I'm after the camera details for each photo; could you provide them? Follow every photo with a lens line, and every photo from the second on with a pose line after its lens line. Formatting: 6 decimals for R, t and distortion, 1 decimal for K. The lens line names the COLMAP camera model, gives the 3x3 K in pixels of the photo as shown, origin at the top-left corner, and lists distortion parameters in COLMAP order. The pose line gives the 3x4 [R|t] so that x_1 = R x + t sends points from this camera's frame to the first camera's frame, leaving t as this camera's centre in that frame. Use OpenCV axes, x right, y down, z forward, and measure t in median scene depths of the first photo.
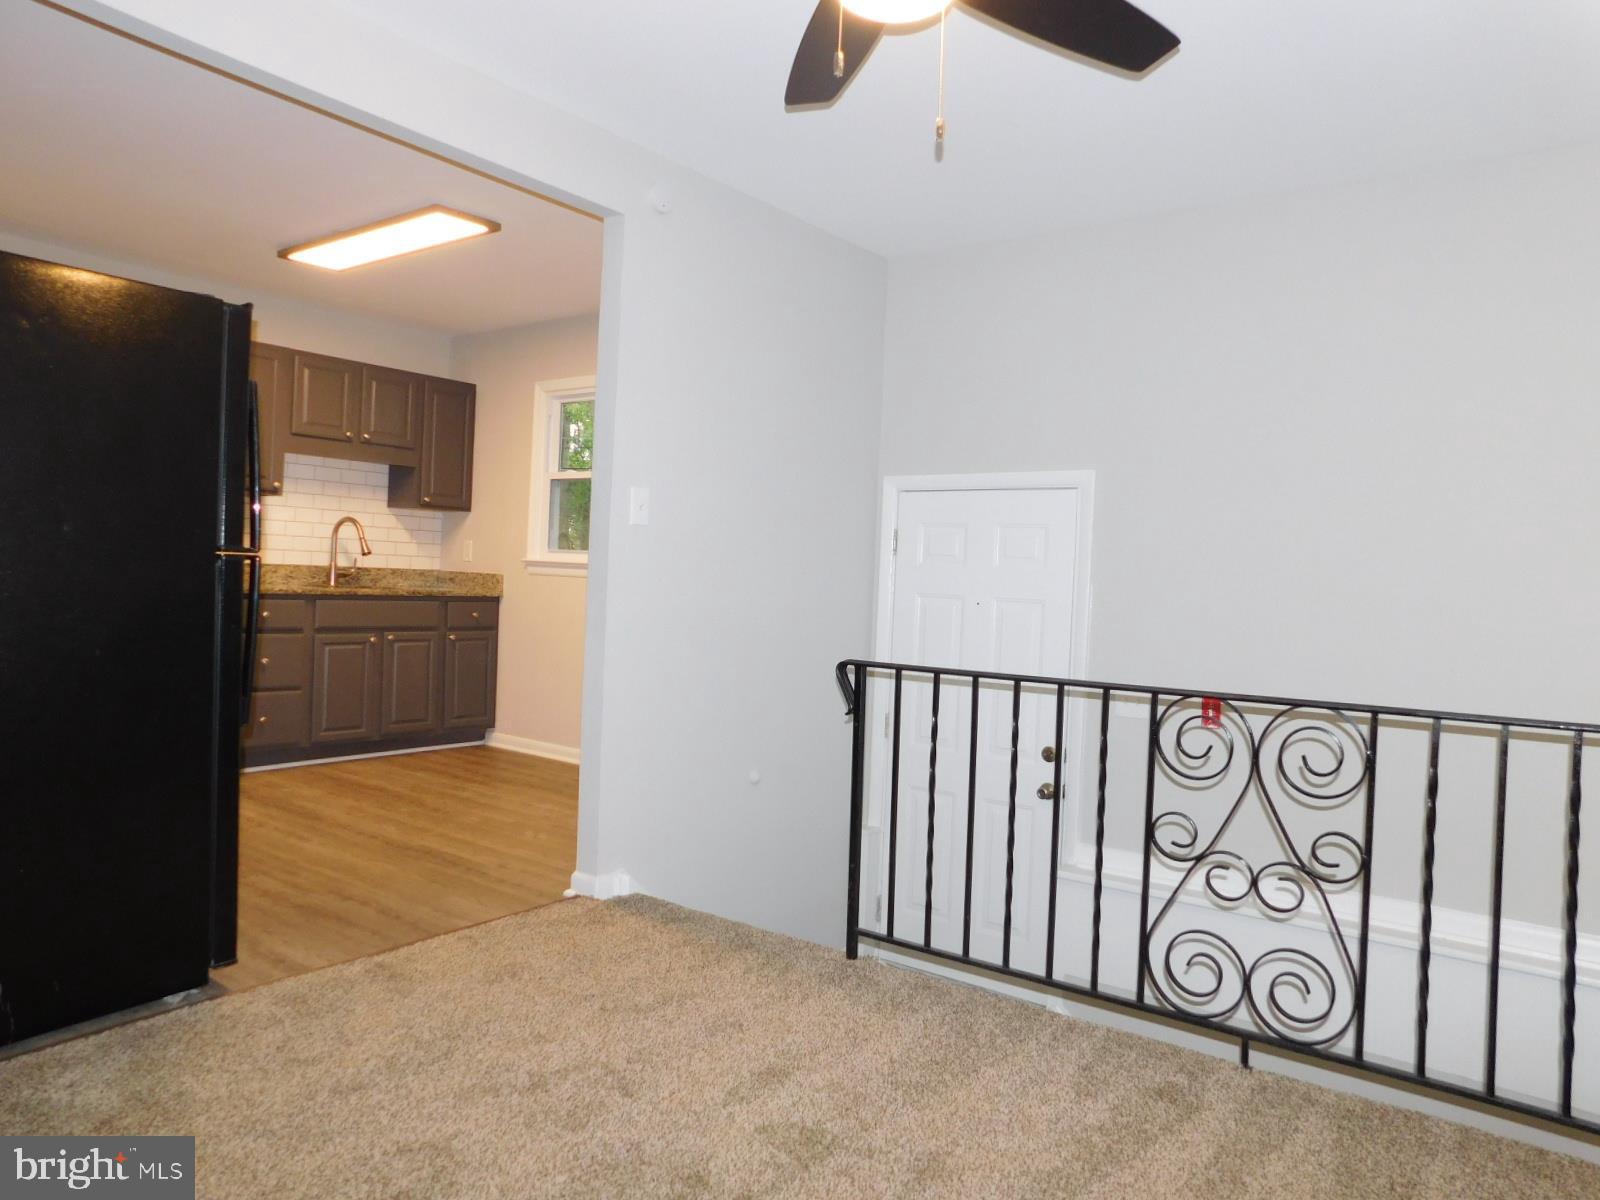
lens RADIAL K [[1072.5, 0, 835.2], [0, 1072.5, 570.8], [0, 0, 1]] dist [-0.079453, 0.084424]
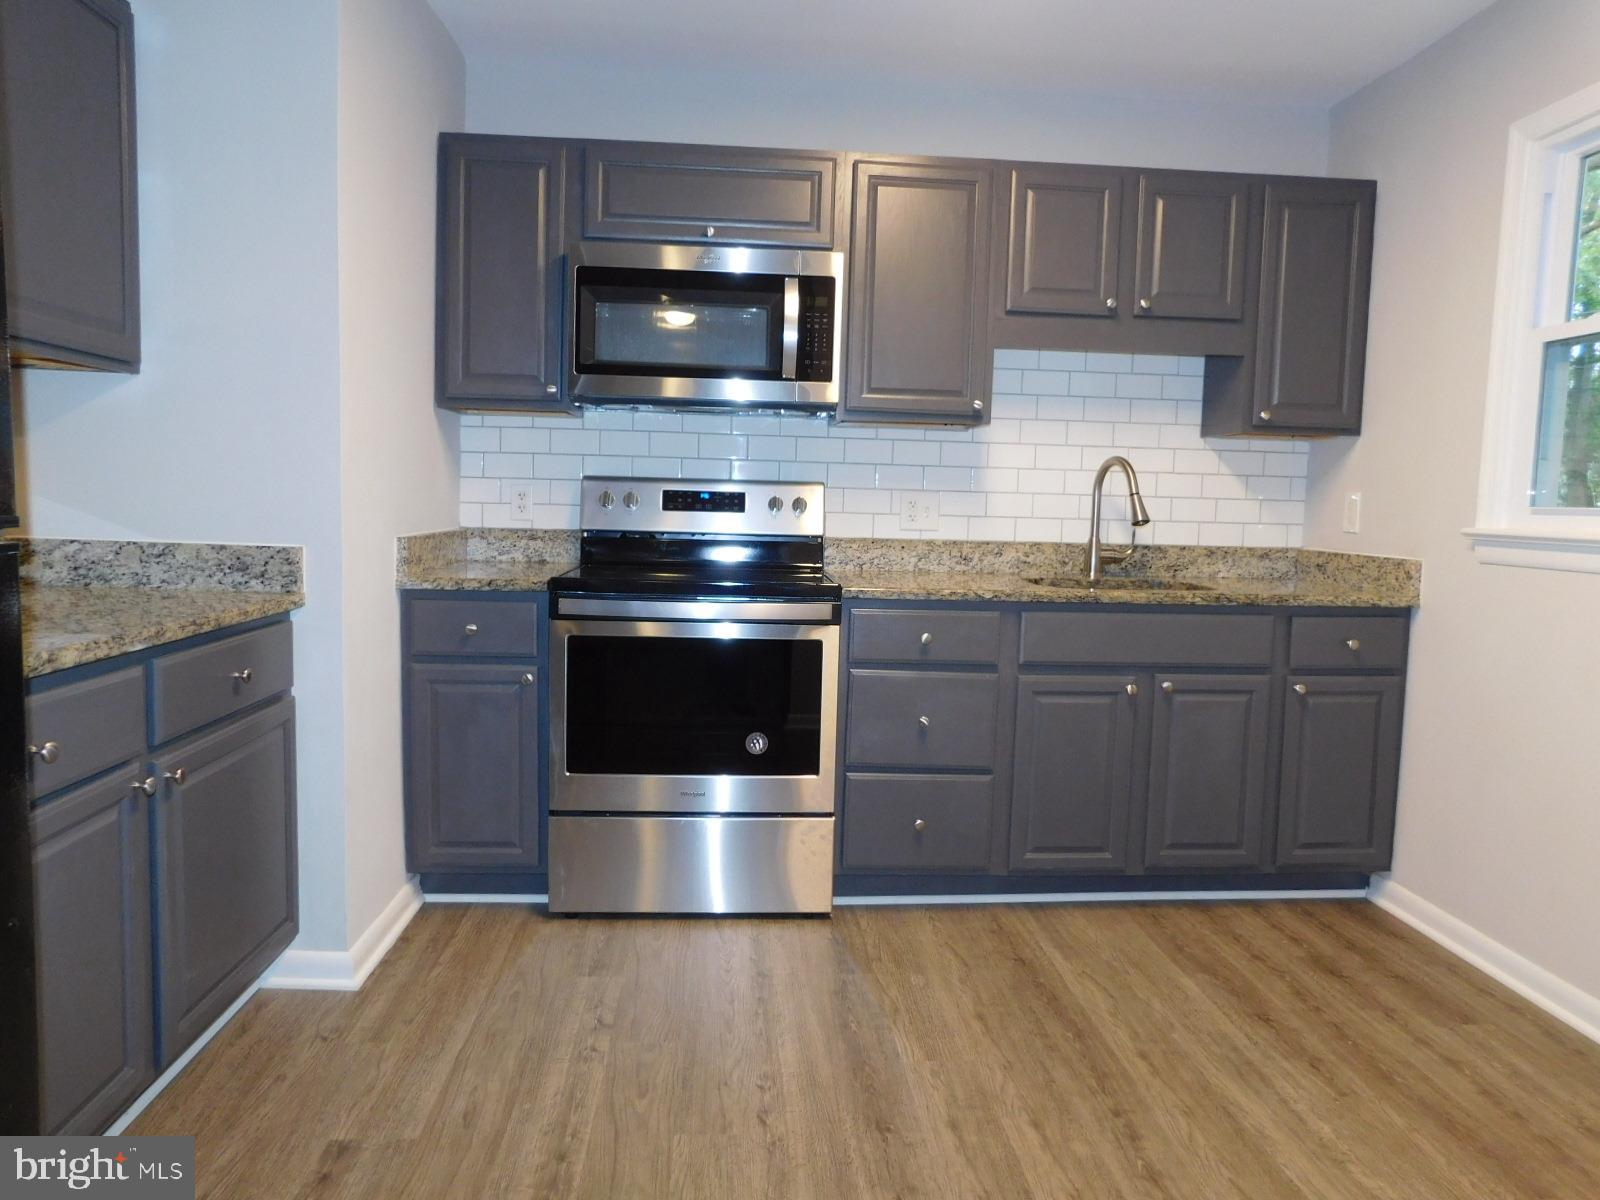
lens RADIAL K [[1065.2, 0, 800.0], [0, 1065.2, 600.0], [0, 0, 1]] dist [-0.055217, 0.047057]
pose [[0.632661, 0.044194, -0.773167, -0.126609], [0.008490, 0.997915, 0.063987, -0.011969], [0.774383, -0.047046, 0.630966, 0.501090]]
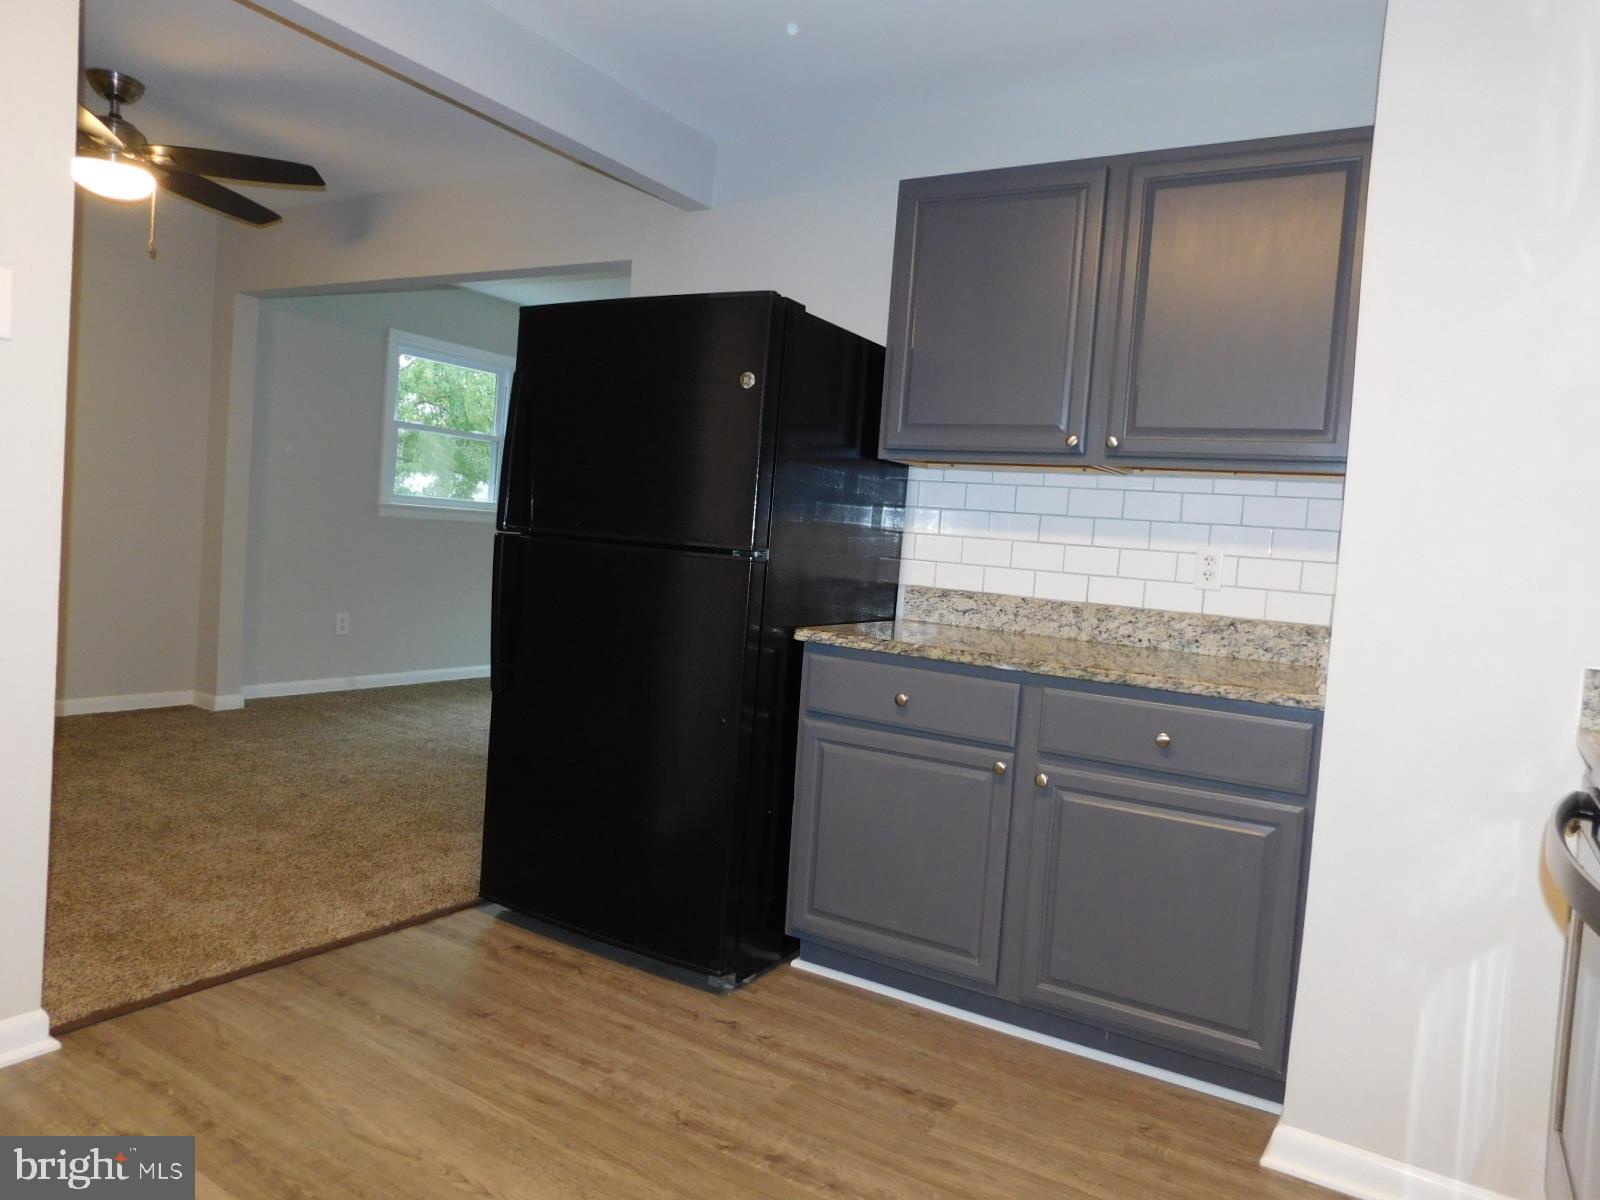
lens RADIAL K [[1072.5, 0, 835.2], [0, 1072.5, 570.8], [0, 0, 1]] dist [-0.079453, 0.084424]
pose [[-0.987983, -0.118641, -0.099069, -0.341177], [-0.121484, 0.992324, 0.023146, -0.020577], [0.095563, 0.034903, -0.994811, 0.926831]]
